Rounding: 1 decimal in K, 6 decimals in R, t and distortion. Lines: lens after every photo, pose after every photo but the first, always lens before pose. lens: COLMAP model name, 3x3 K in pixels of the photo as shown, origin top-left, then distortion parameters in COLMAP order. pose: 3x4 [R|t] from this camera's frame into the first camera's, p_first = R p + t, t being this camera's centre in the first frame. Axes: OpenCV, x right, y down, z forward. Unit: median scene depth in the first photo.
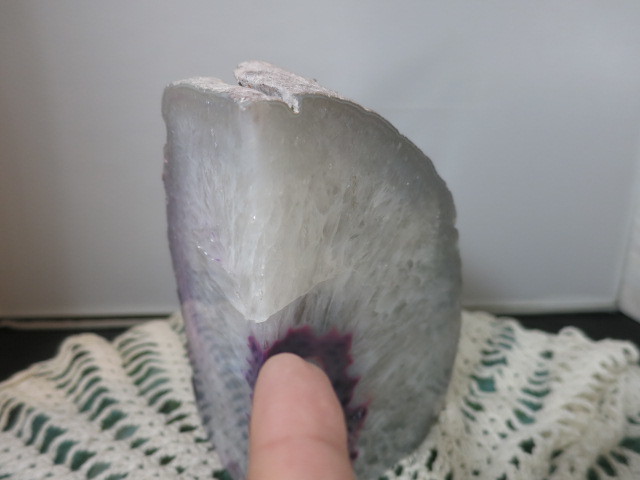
lens RADIAL K [[446.5, 0, 325.1], [0, 446.5, 237.2], [0, 0, 1]] dist [-0.019127, 0.004042]
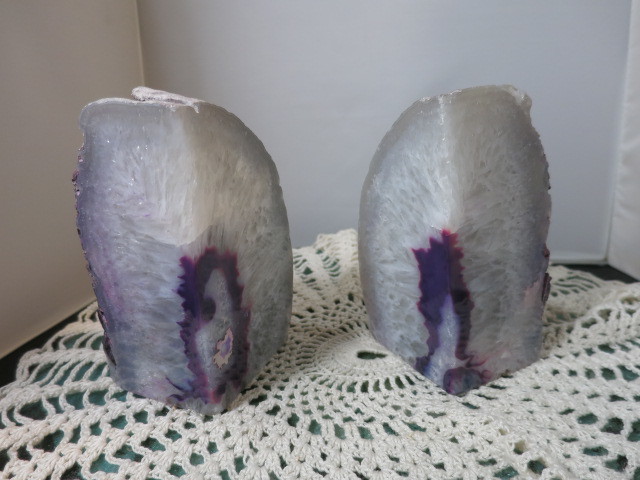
lens RADIAL K [[446.5, 0, 318.9], [0, 446.5, 240.0], [0, 0, 1]] dist [-0.019127, 0.004042]
pose [[0.875755, -0.176303, 0.449412, -0.419450], [0.202678, 0.979186, -0.010820, 0.264459], [-0.438150, 0.100561, 0.893259, -0.592838]]
